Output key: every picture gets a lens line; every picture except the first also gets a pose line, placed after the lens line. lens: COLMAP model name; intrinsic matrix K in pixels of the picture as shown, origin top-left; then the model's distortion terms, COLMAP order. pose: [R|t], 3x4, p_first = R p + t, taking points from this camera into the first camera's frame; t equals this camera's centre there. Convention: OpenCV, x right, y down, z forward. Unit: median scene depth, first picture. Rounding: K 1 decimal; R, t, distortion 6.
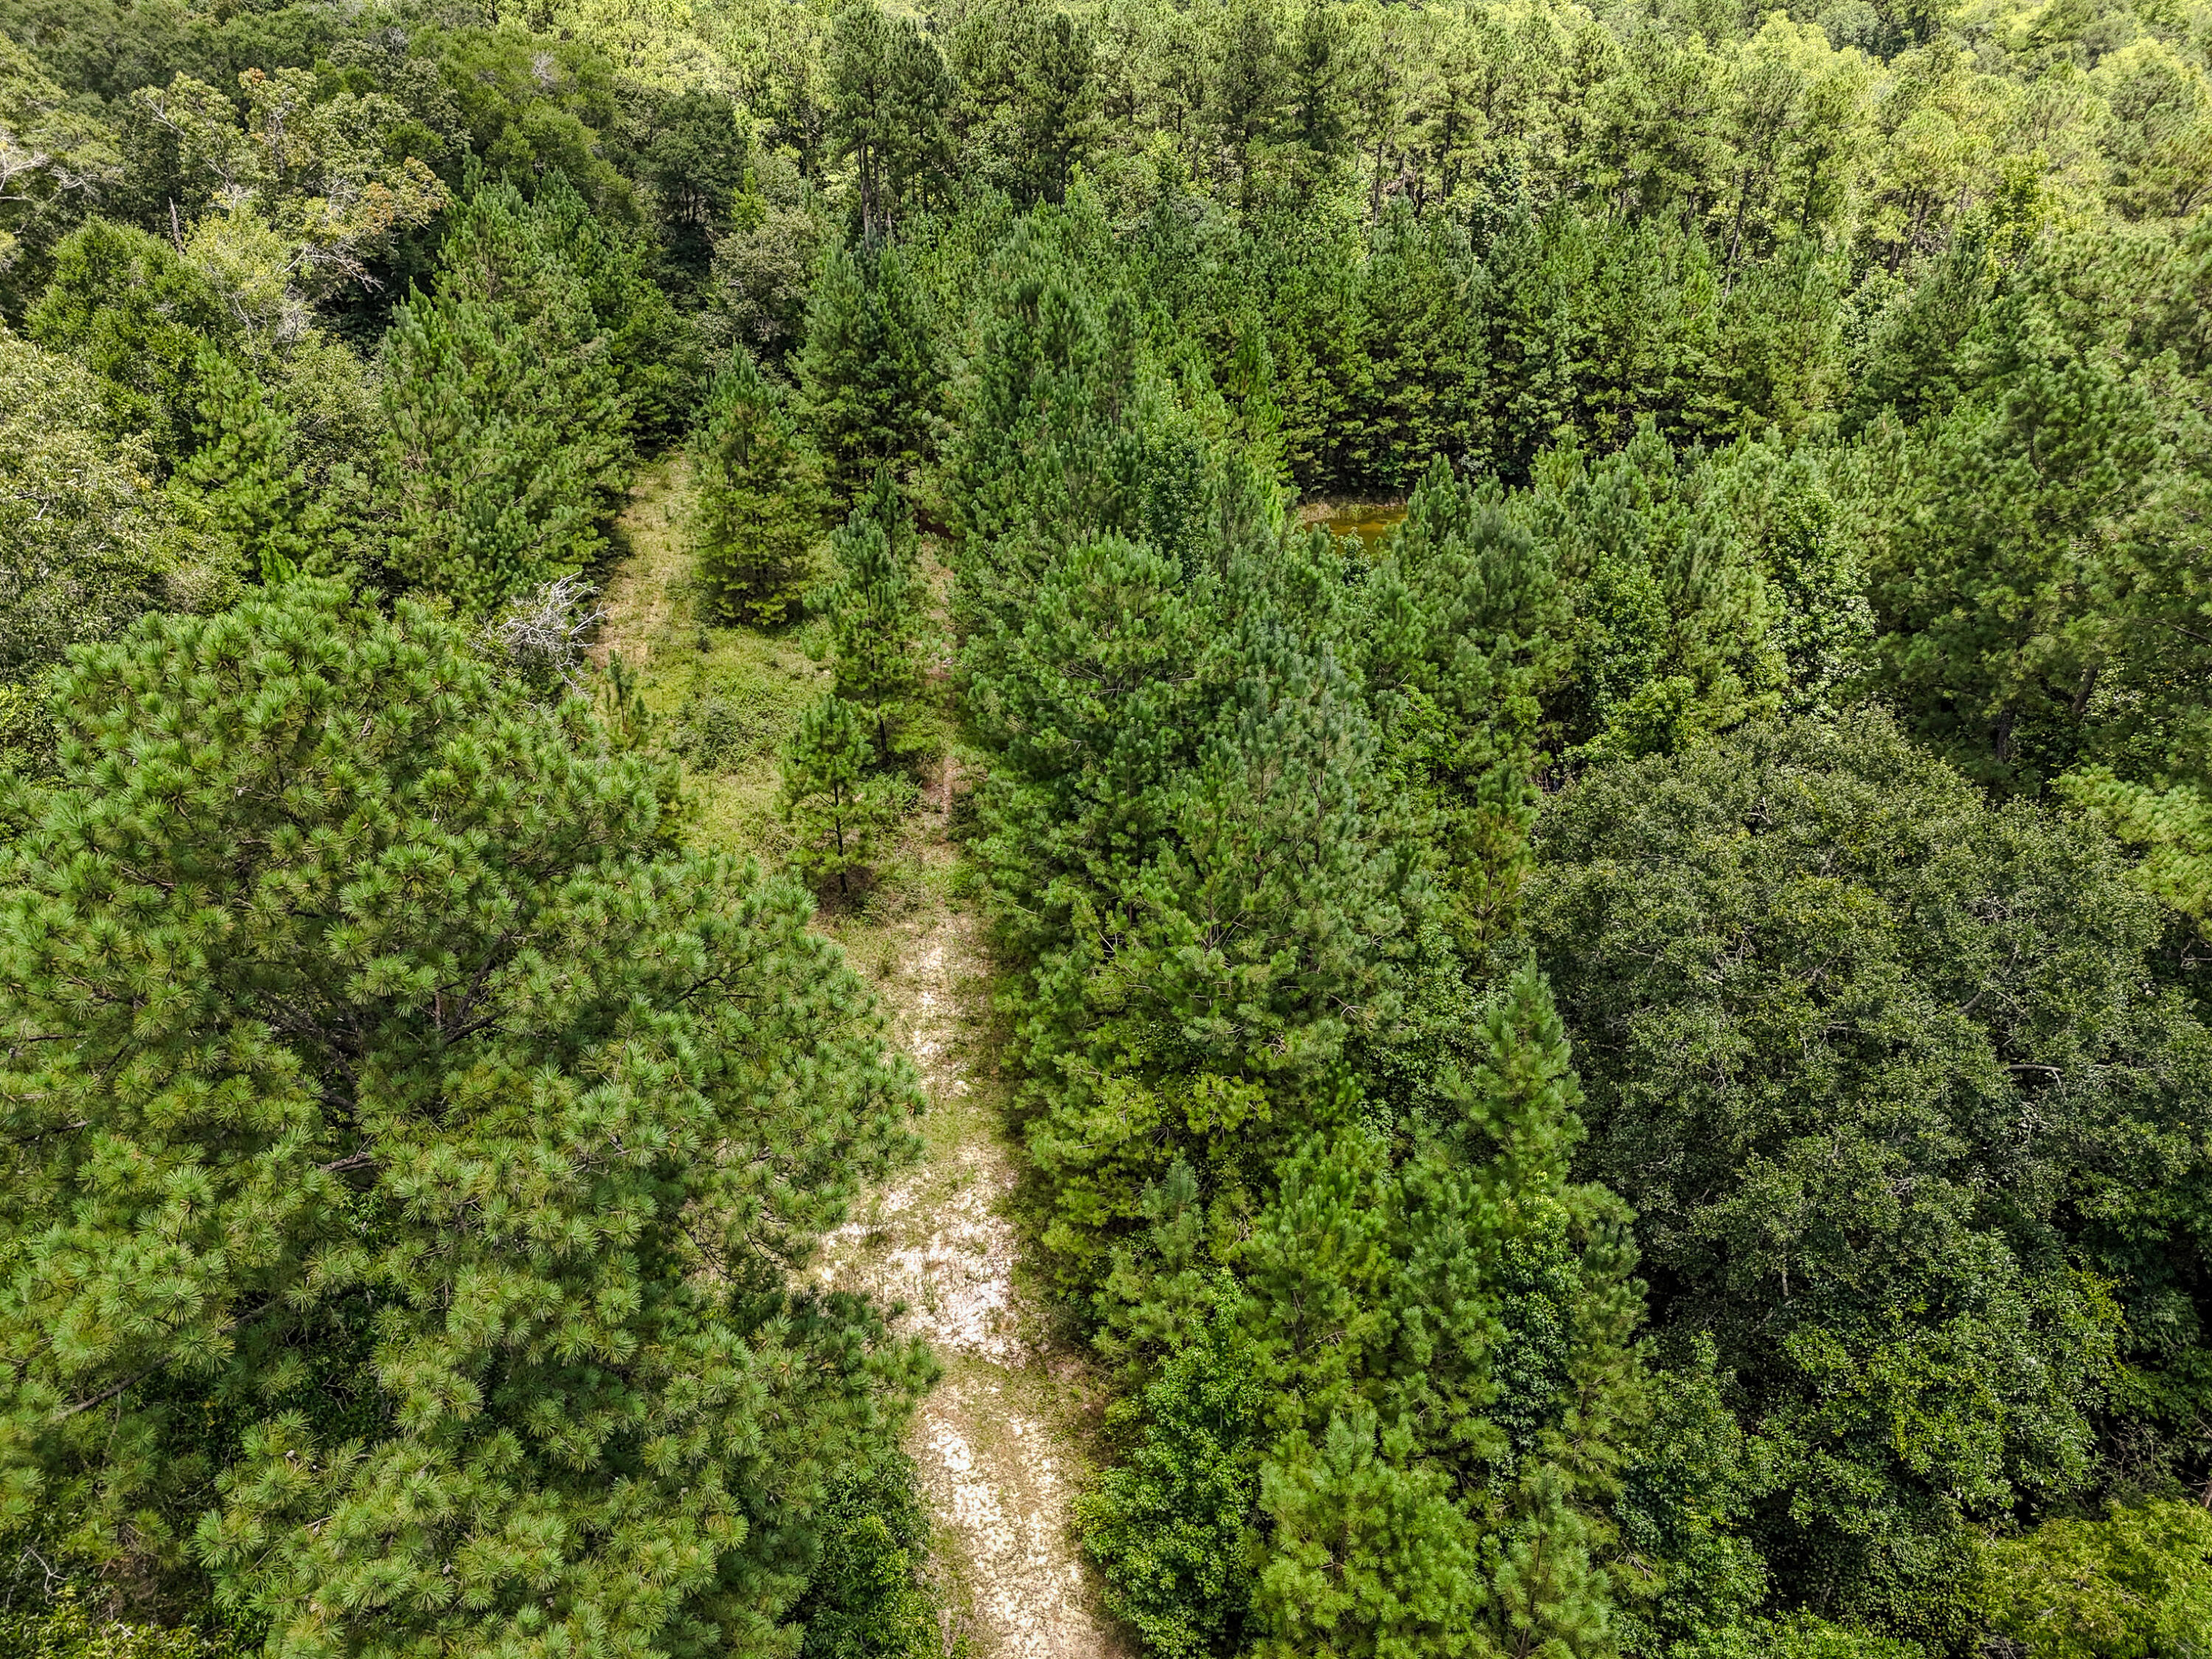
lens RADIAL K [[1648.3, 0, 1115.5], [0, 1648.3, 827.2], [0, 0, 1]] dist [0.070645, -0.061679]
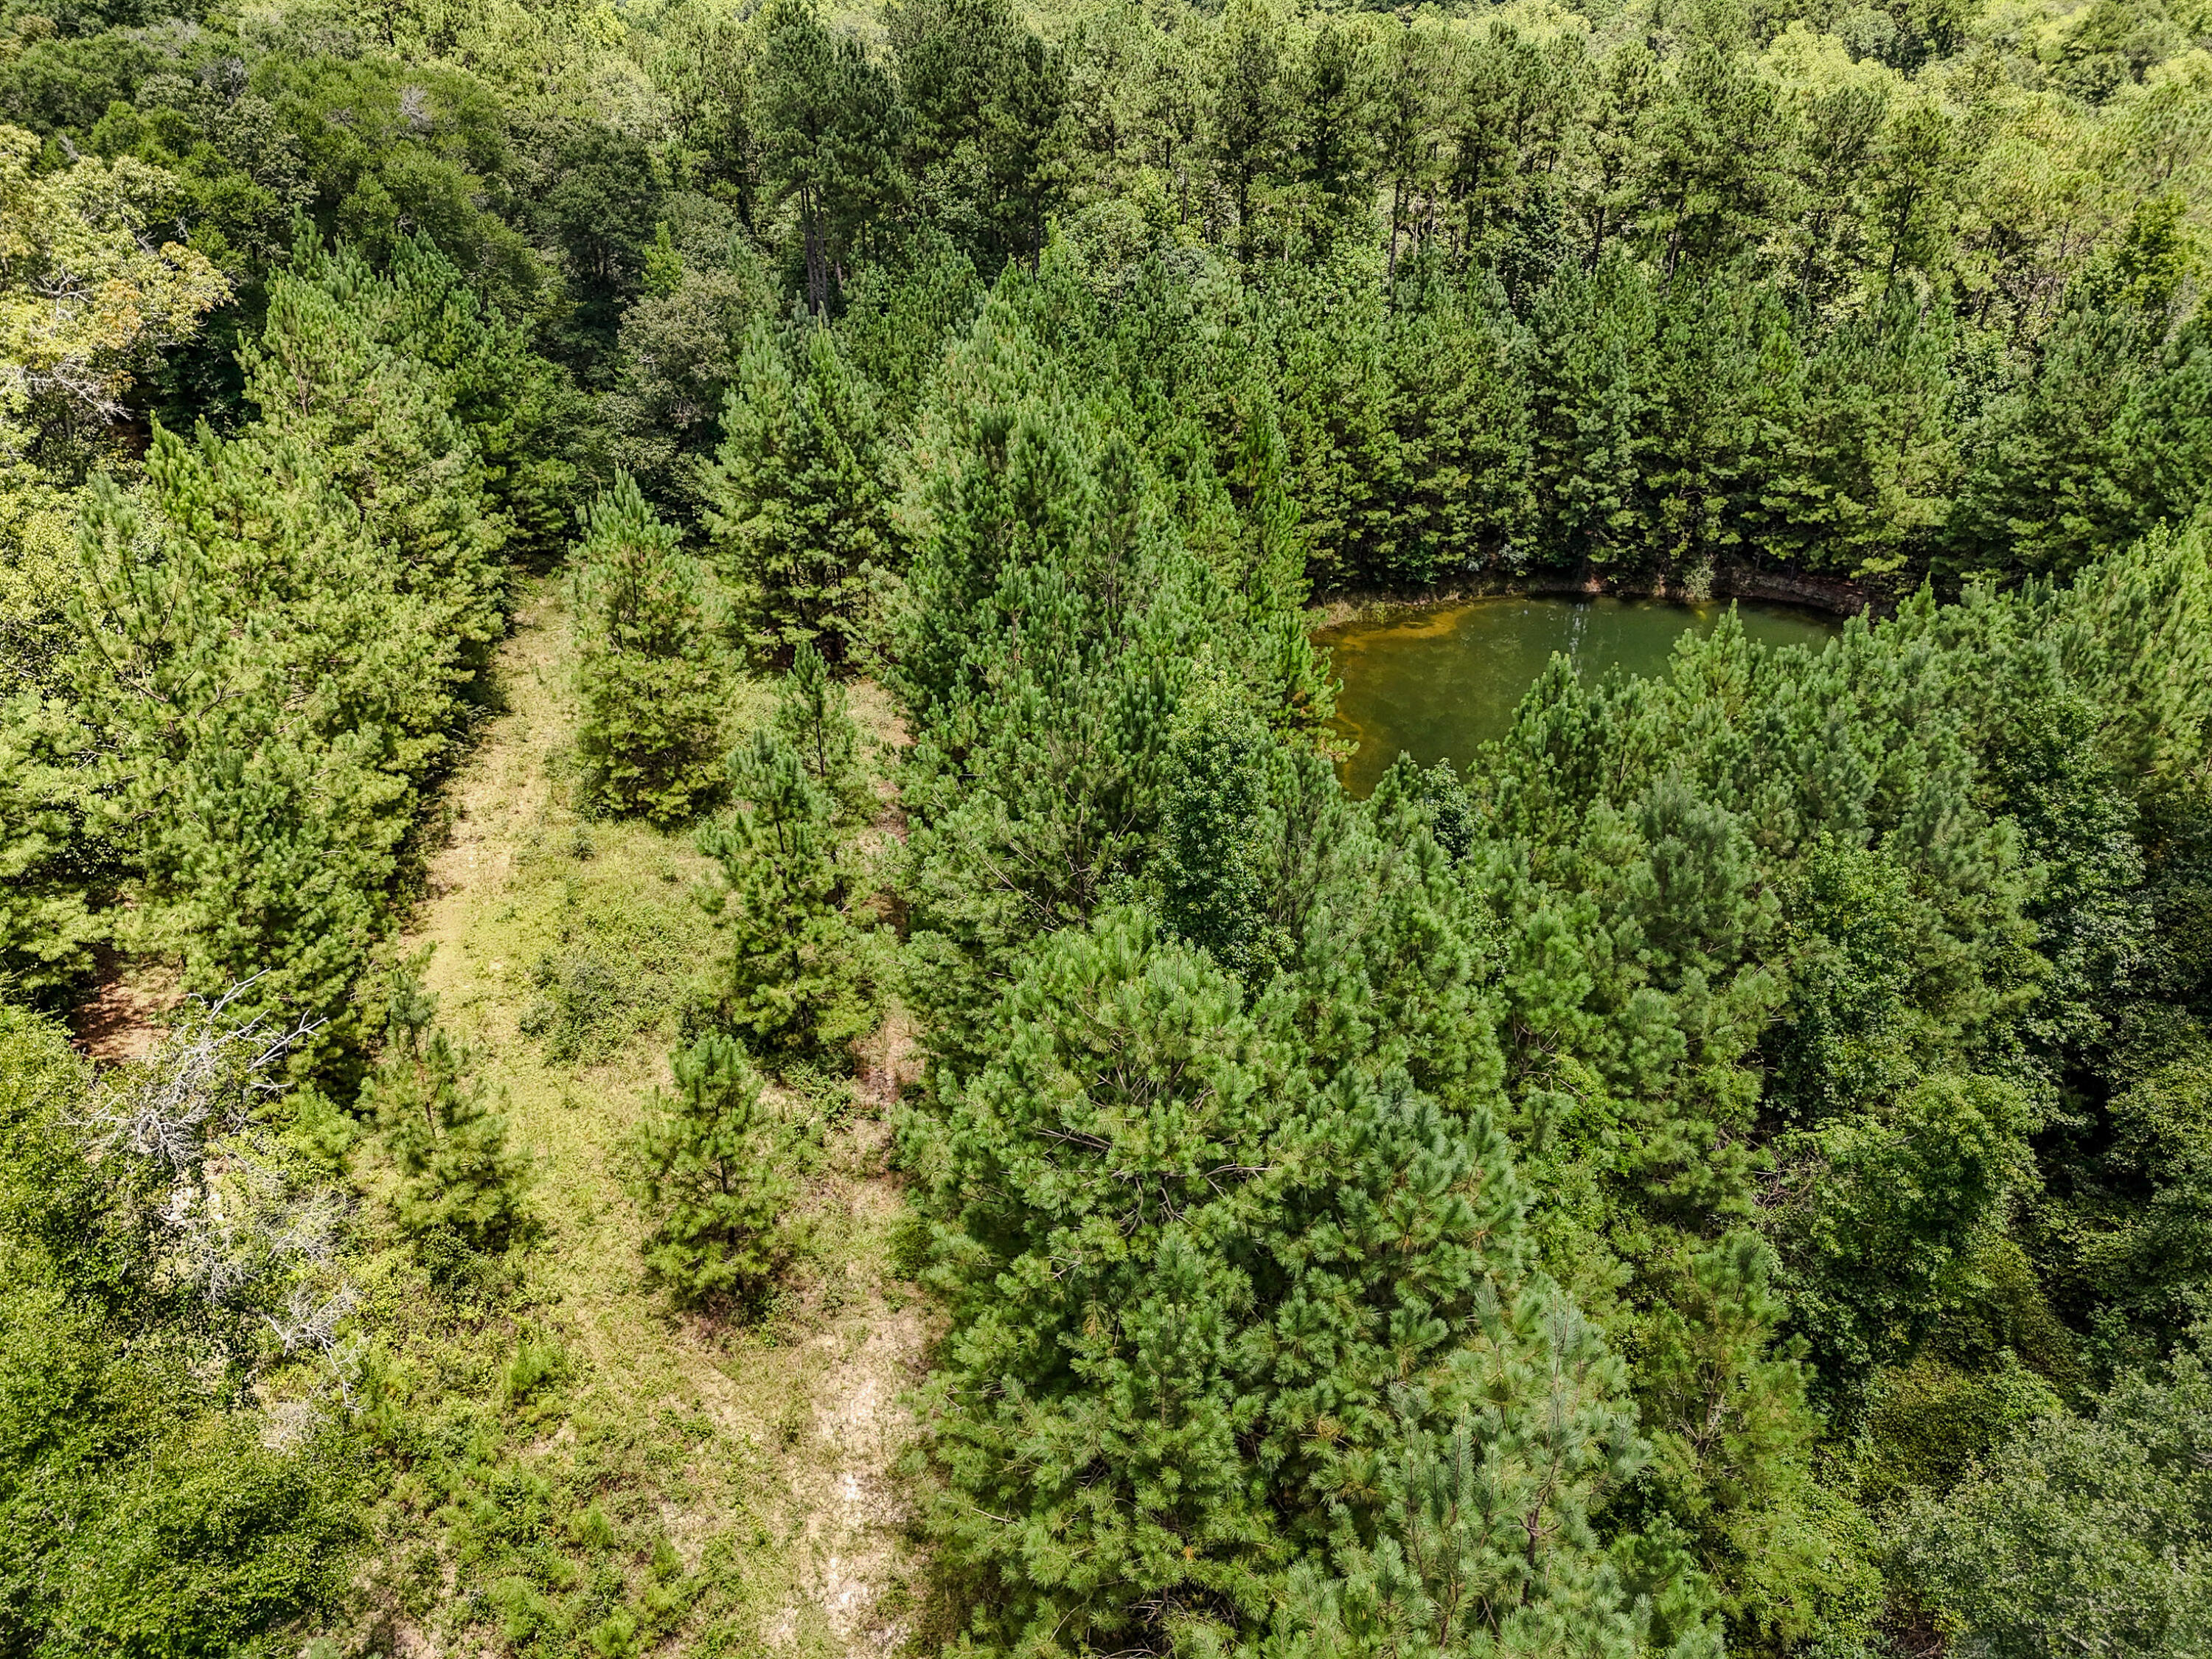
lens RADIAL K [[1648.3, 0, 1112.1], [0, 1648.3, 827.7], [0, 0, 1]] dist [0.070645, -0.061679]
pose [[0.999888, -0.009457, 0.011591, -0.005428], [0.009491, 0.999951, -0.002858, -0.080850], [-0.011564, 0.002968, 0.999929, 0.149302]]
